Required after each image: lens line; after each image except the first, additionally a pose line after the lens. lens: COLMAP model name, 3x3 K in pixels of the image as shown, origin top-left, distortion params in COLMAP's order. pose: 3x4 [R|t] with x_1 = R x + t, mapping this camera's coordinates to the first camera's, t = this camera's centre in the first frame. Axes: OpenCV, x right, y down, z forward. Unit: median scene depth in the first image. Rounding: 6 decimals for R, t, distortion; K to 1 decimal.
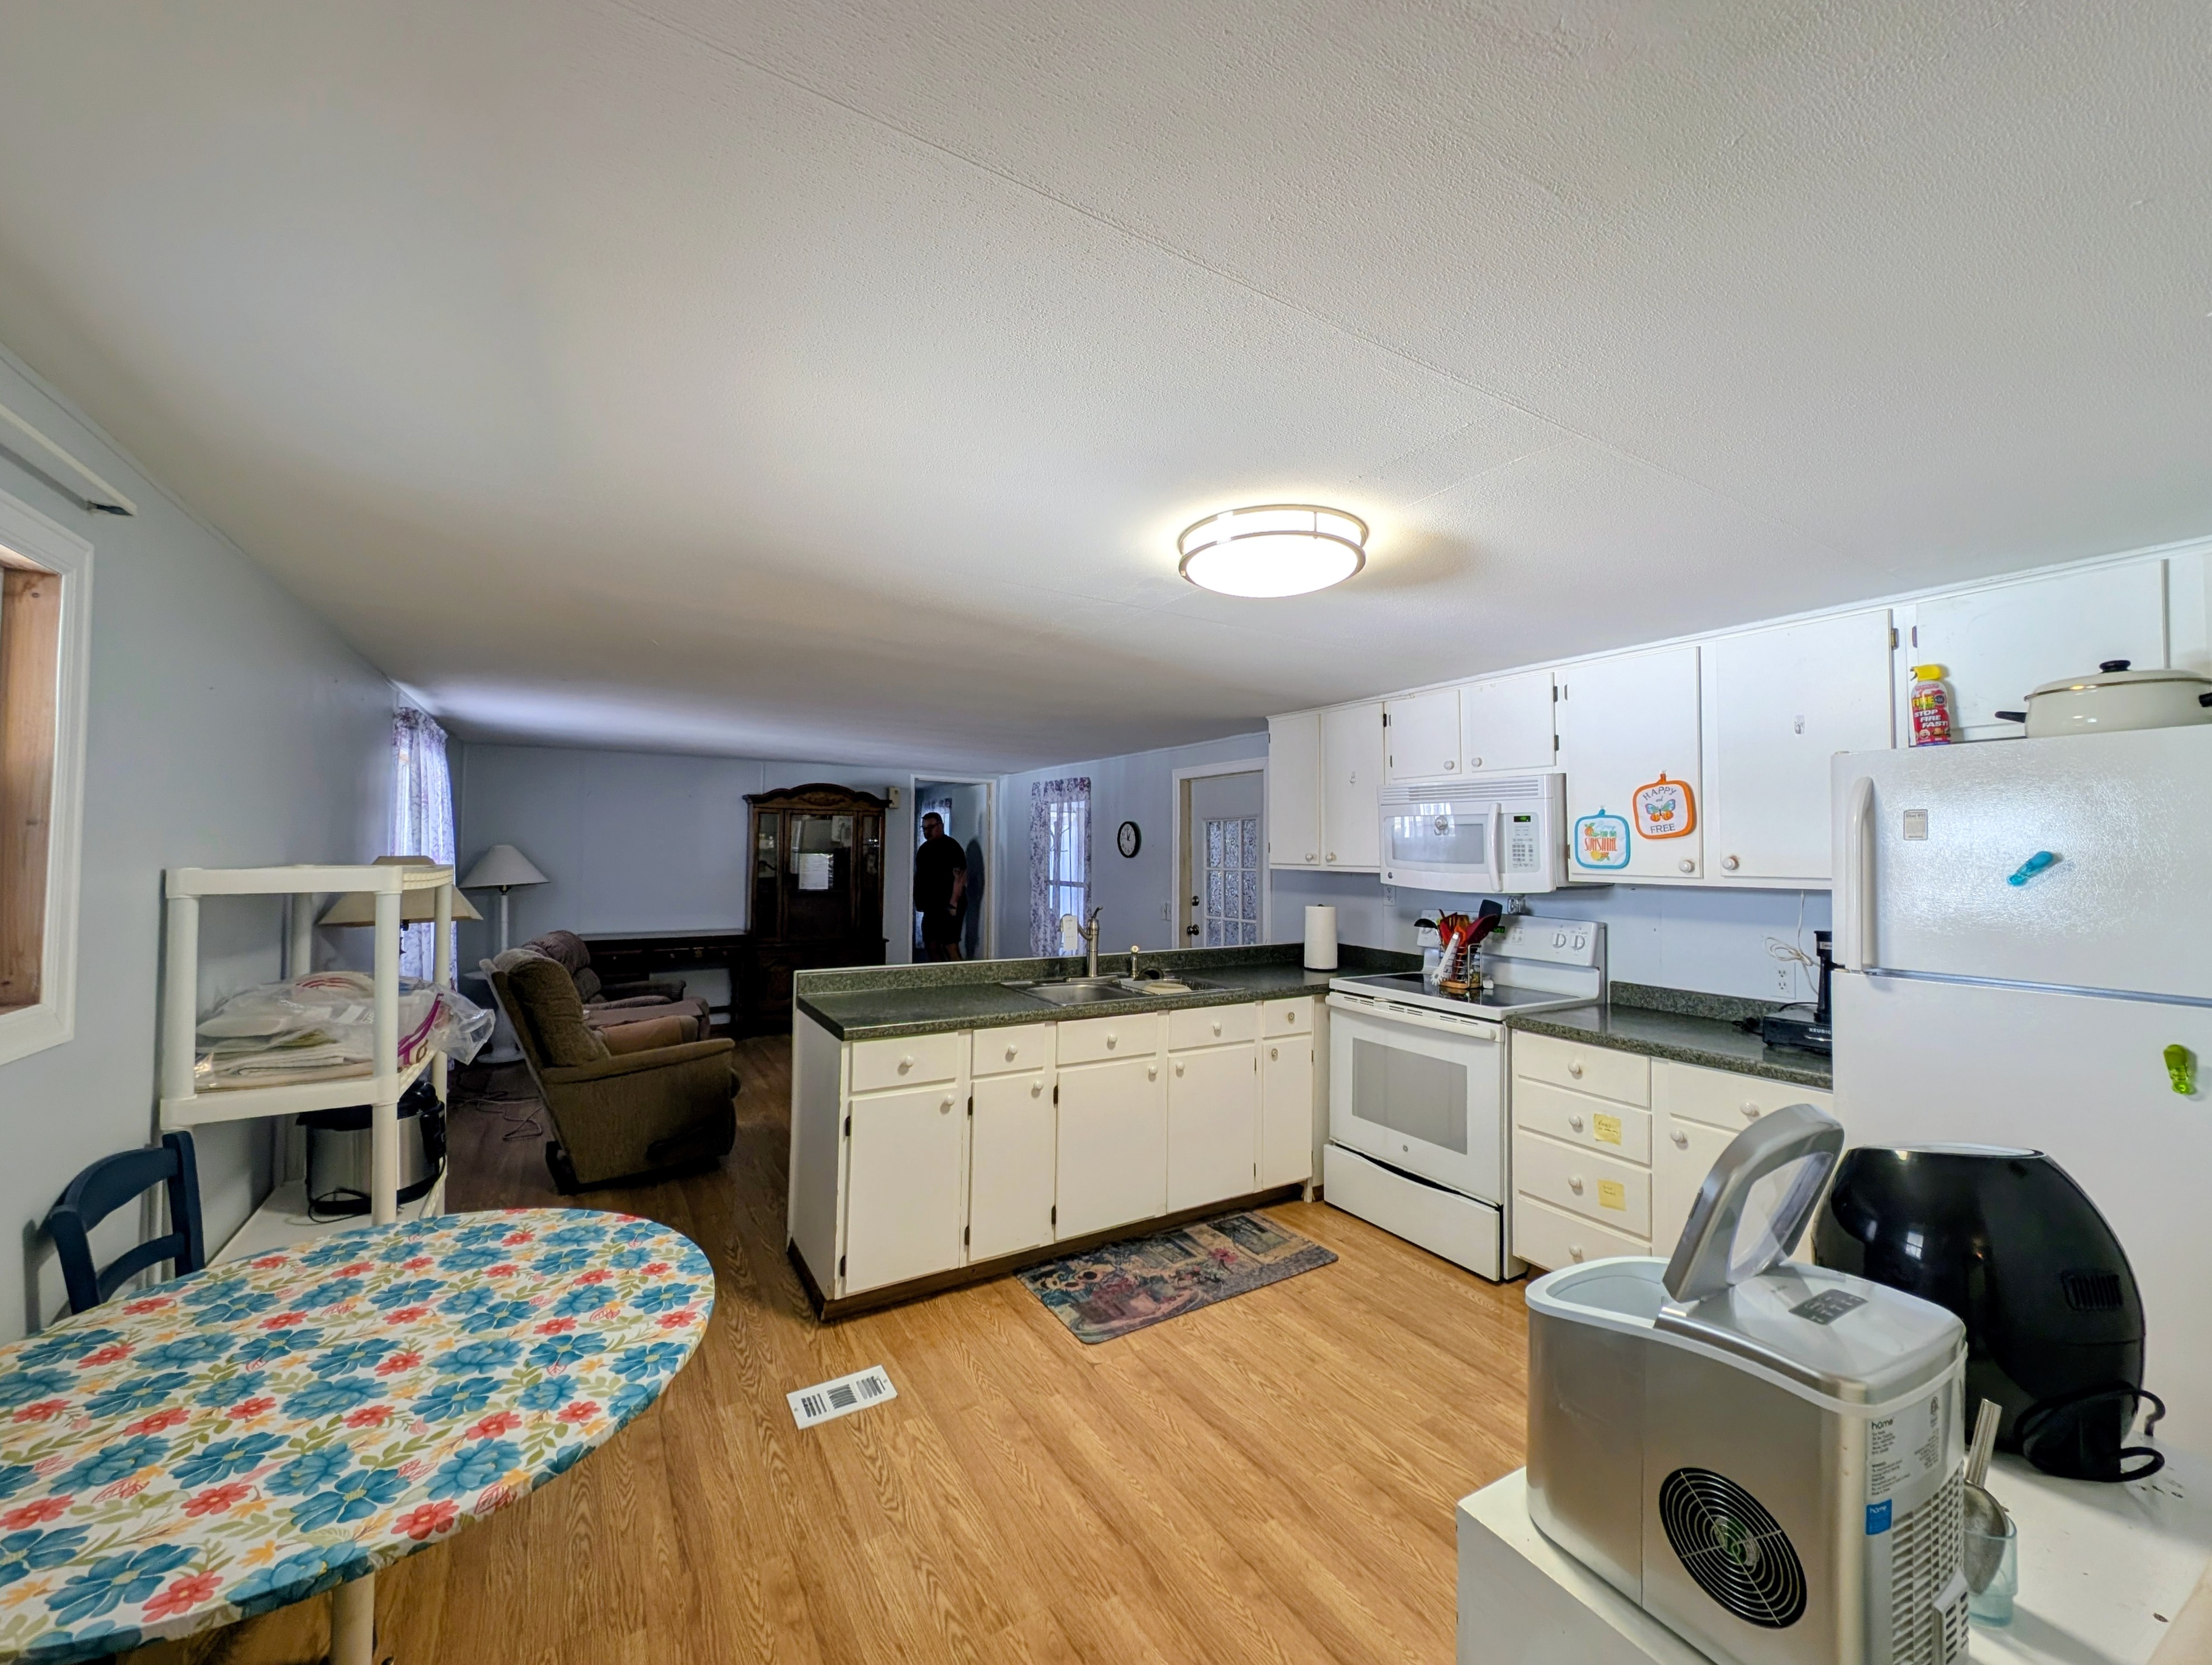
lens RADIAL K [[854.1, 0, 1092.0], [0, 854.1, 830.9], [0, 0, 1]] dist [0.011209, -0.009597]
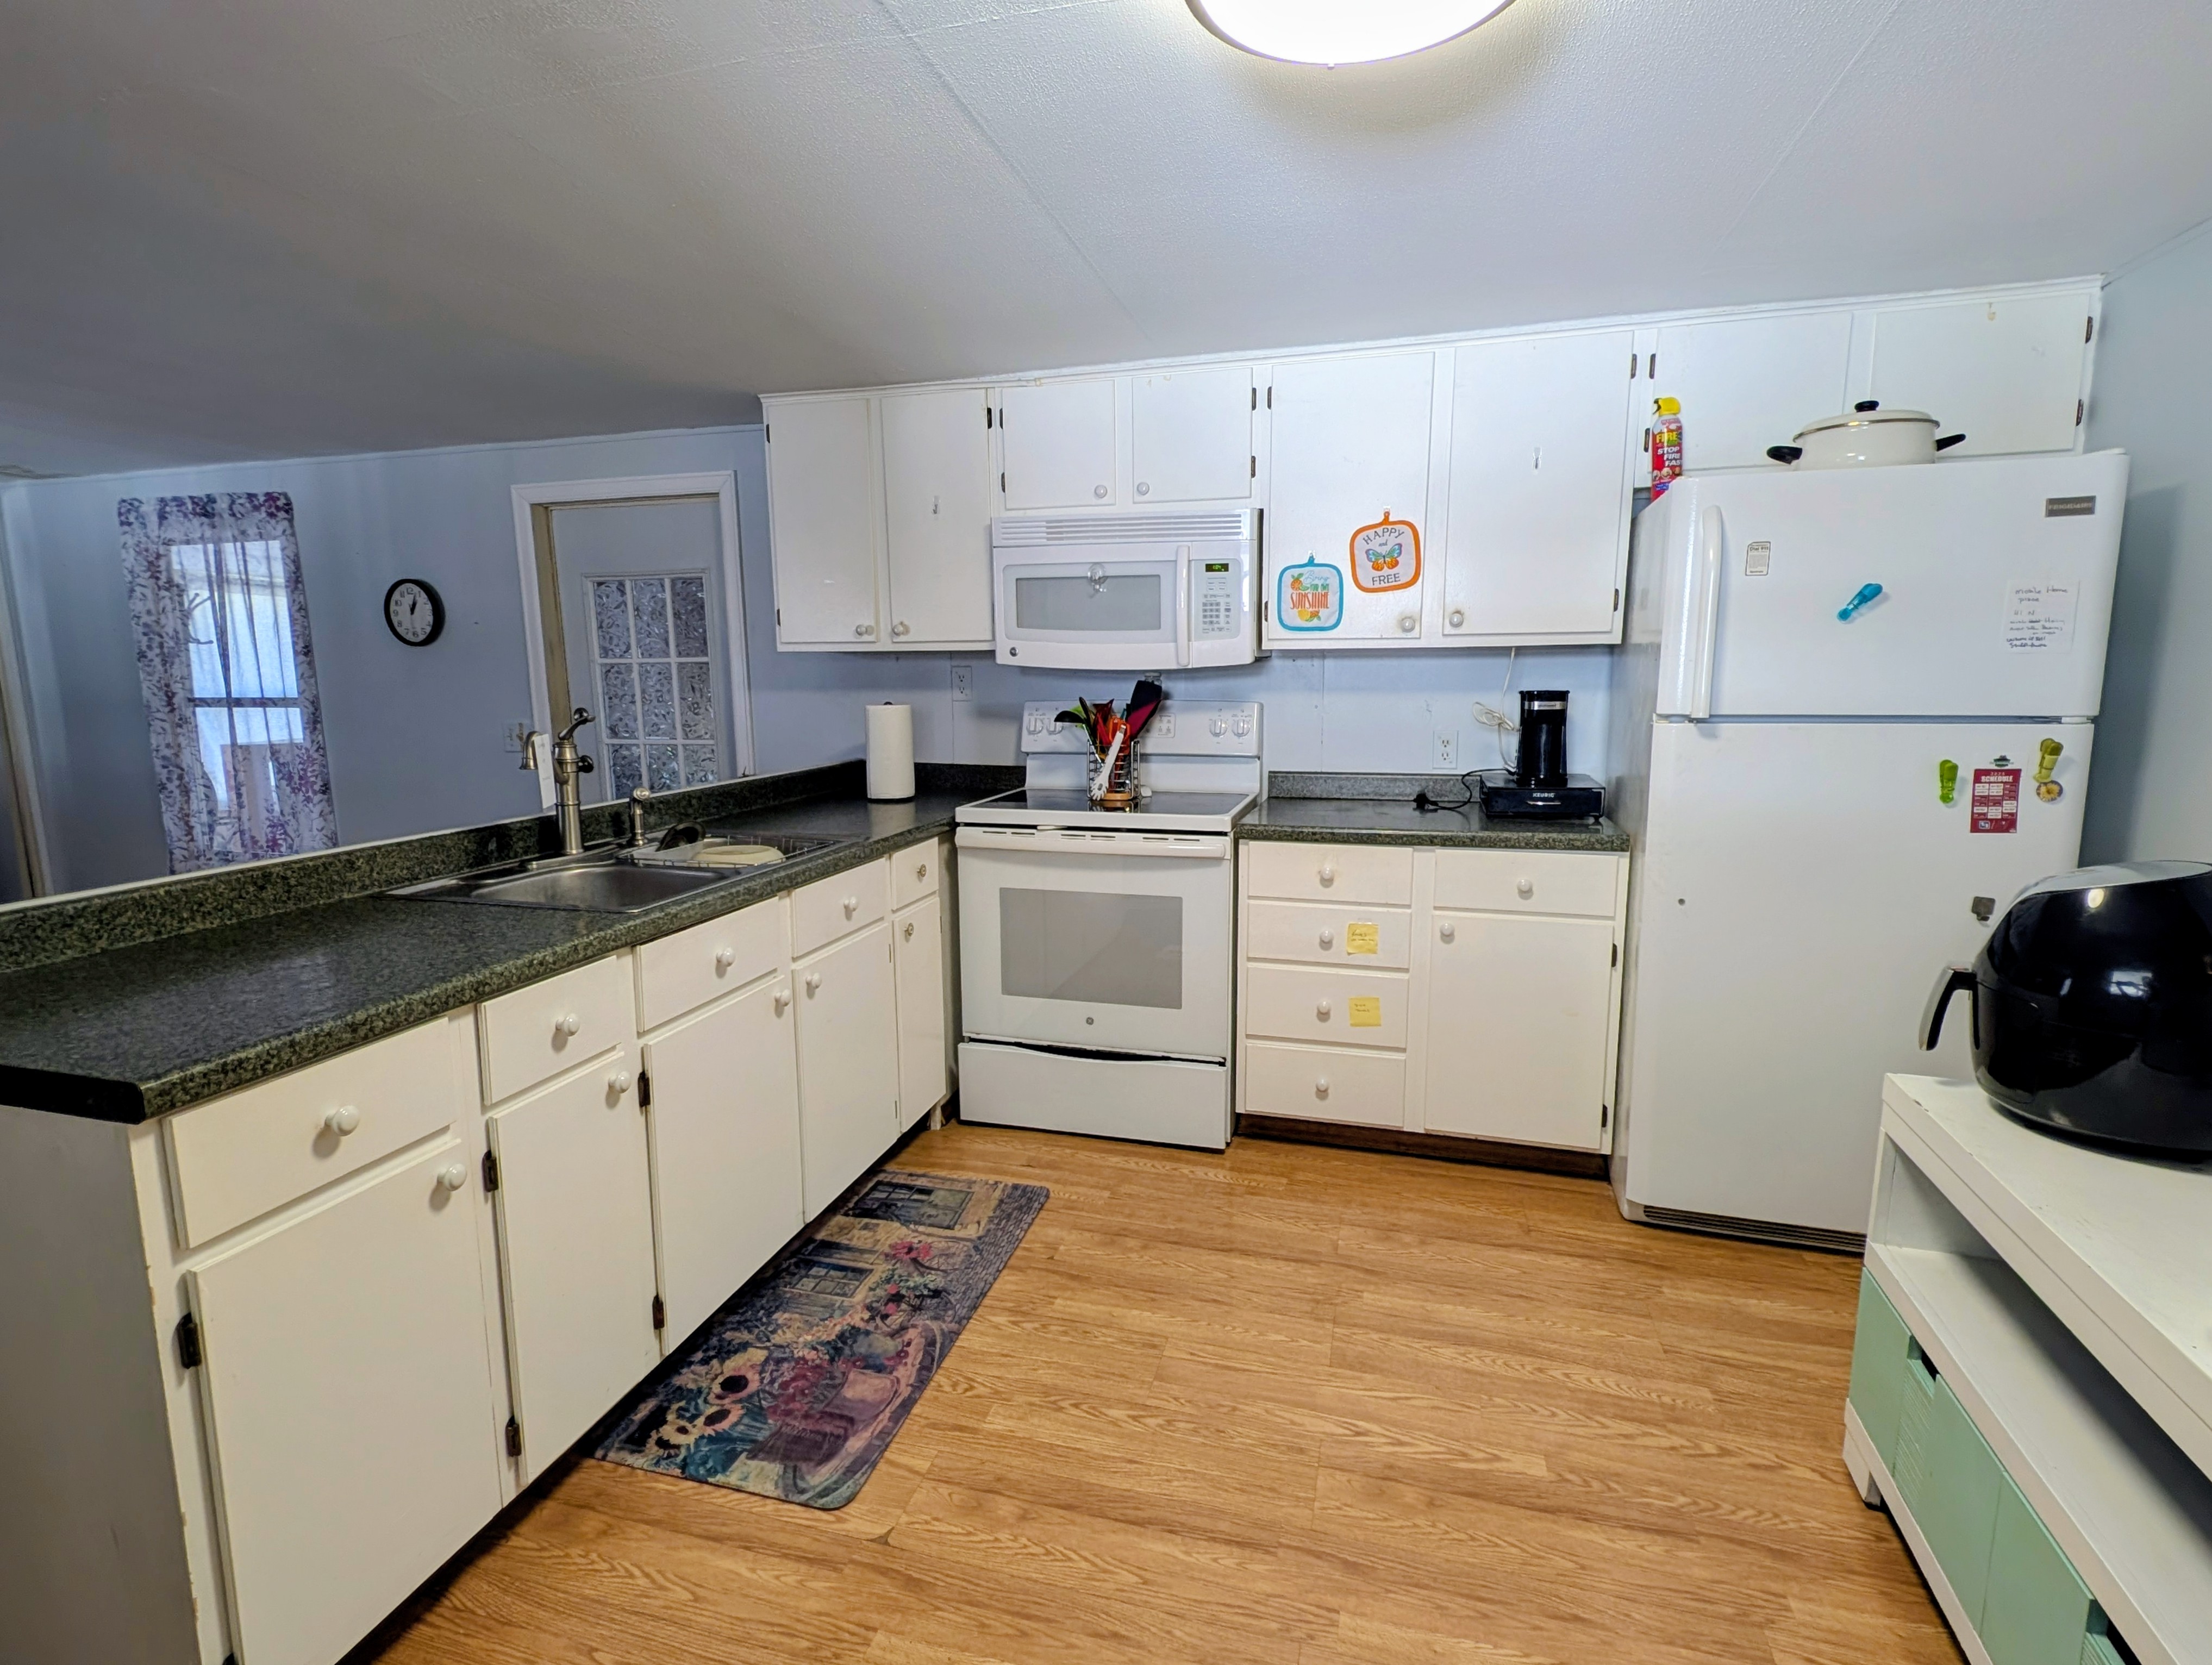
lens RADIAL K [[1061.8, 0, 1100.9], [0, 1061.8, 819.8], [0, 0, 1]] dist [0.029388, -0.018967]
pose [[0.725437, -0.116126, 0.678422, -0.242909], [-0.001277, 0.985436, 0.170043, 0.047172], [-0.688288, -0.124222, 0.714723, 0.379248]]
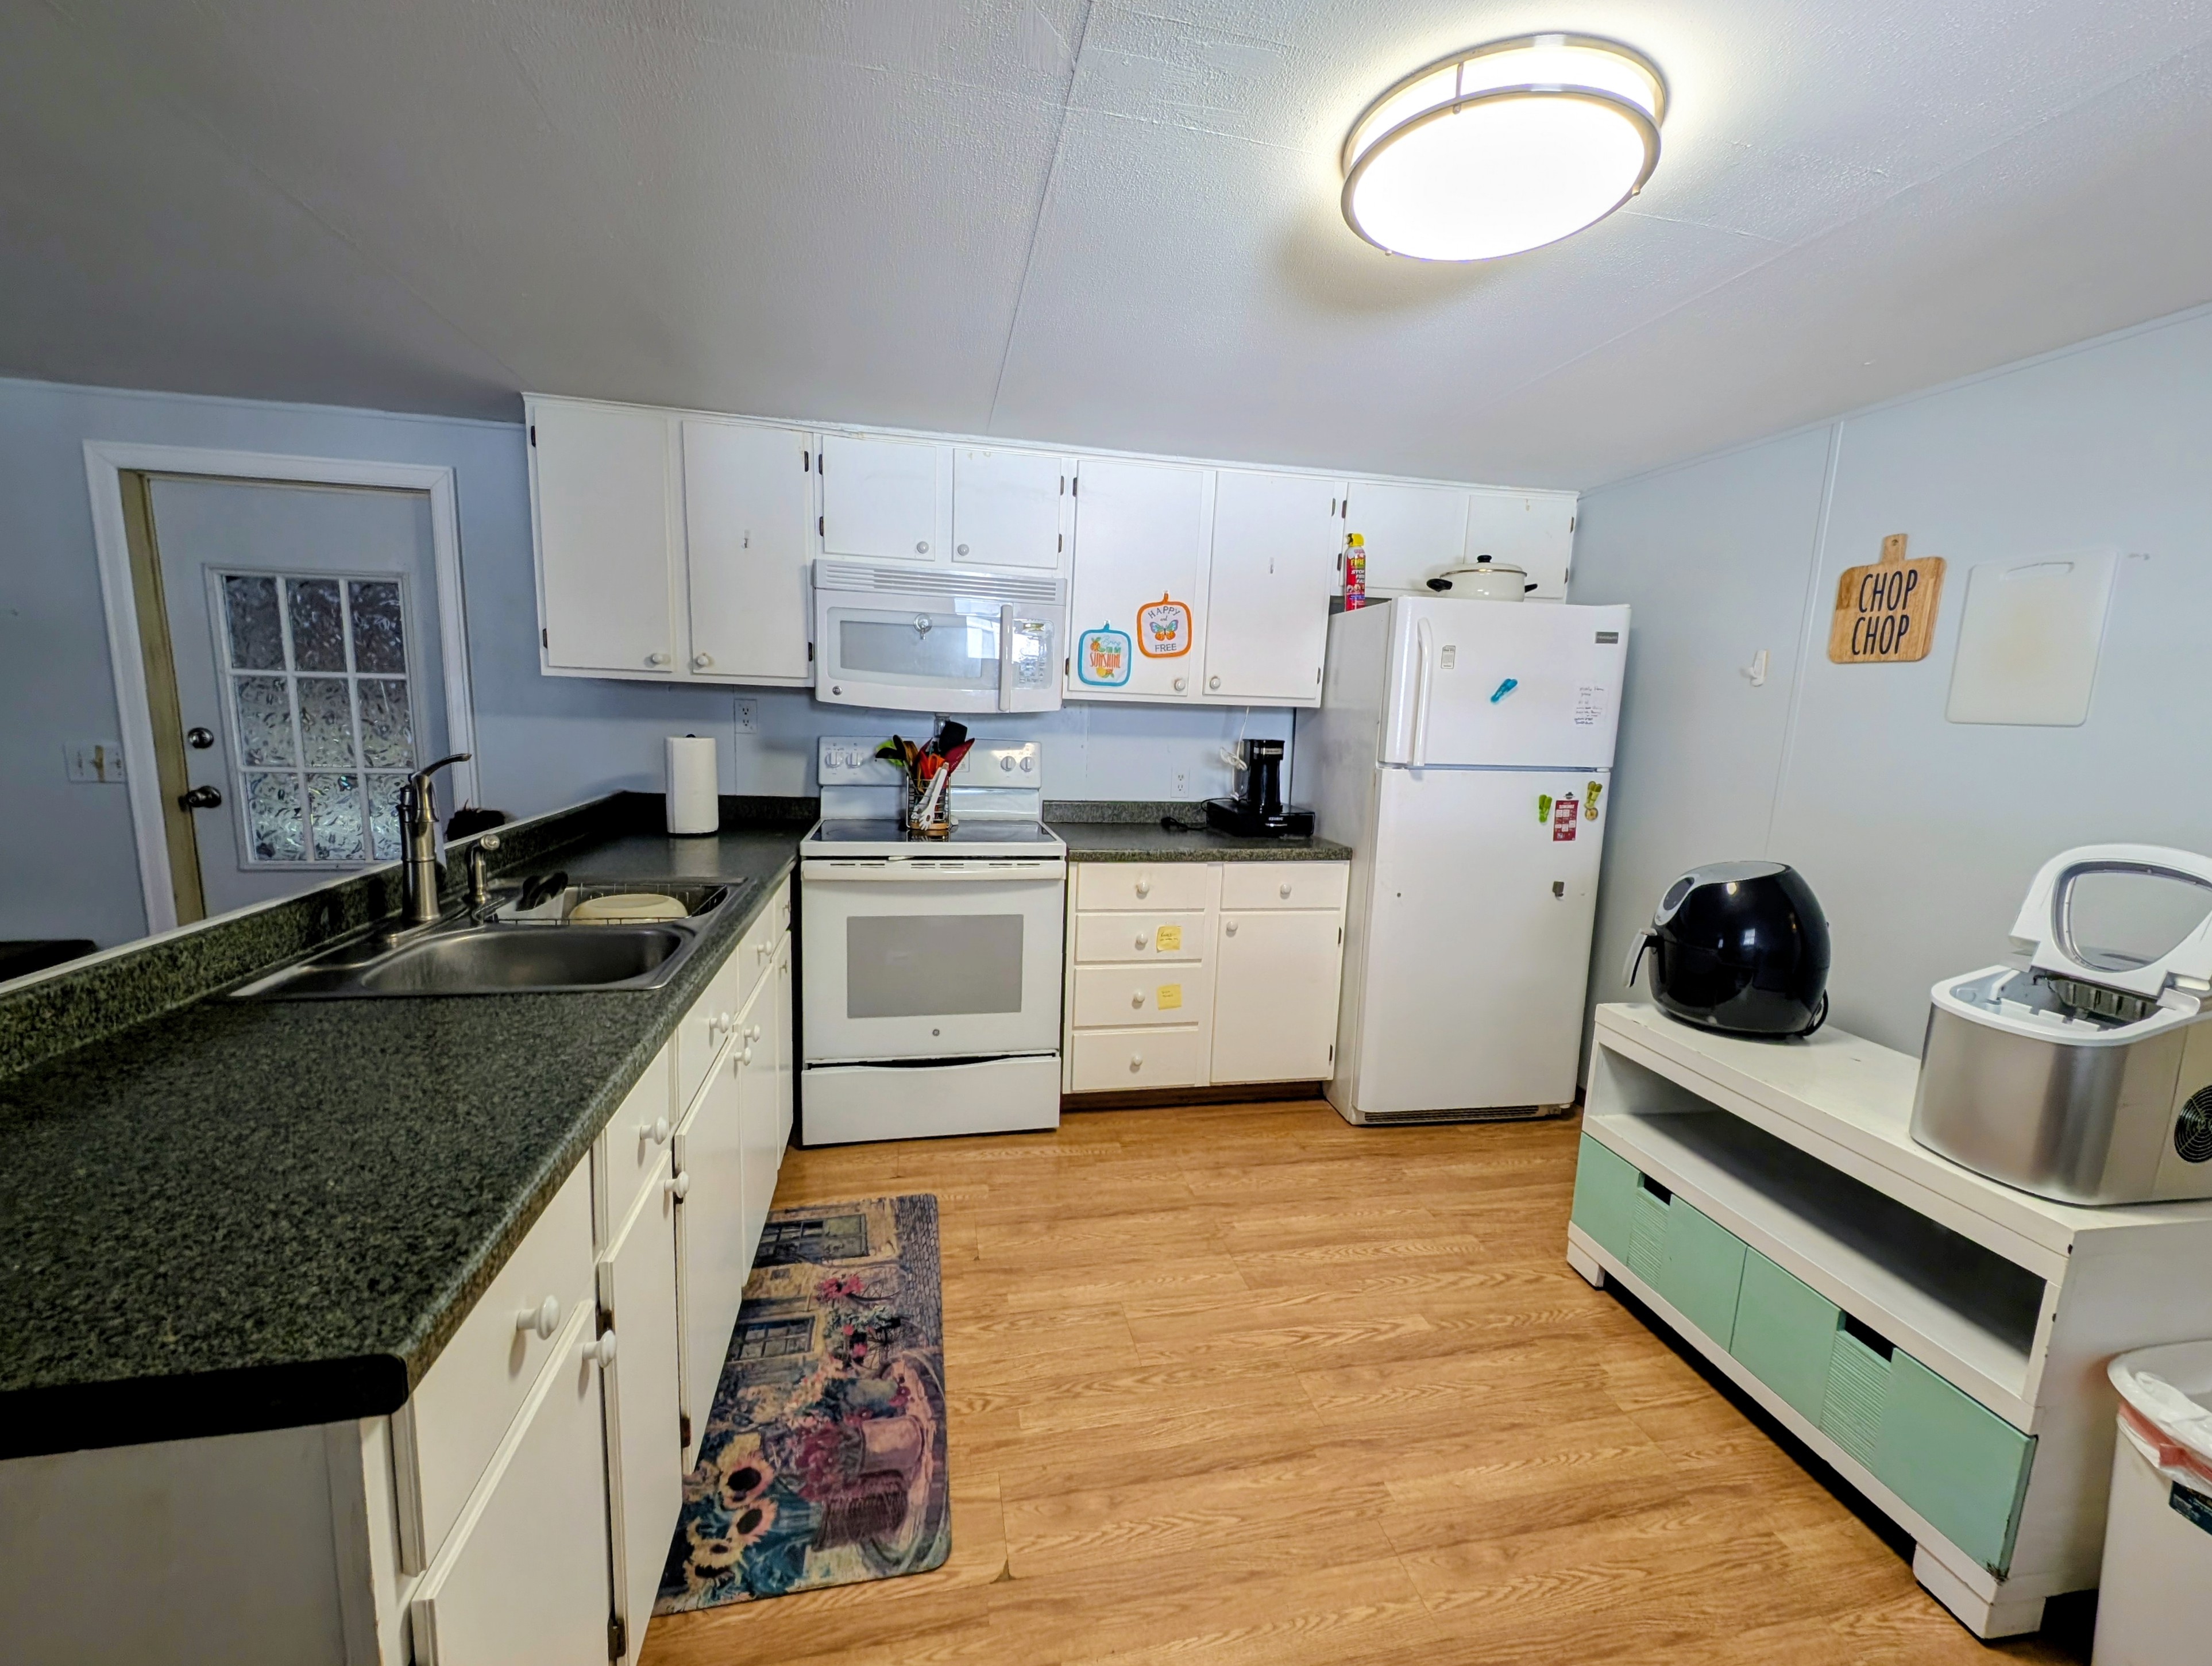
lens RADIAL K [[886.5, 0, 1100.7], [0, 886.5, 829.1], [0, 0, 1]] dist [0.031717, -0.023394]
pose [[0.325927, -0.135087, 0.935694, -0.361833], [-0.055857, 0.985258, 0.161699, 0.040125], [-0.943743, -0.104967, 0.313576, 0.644887]]
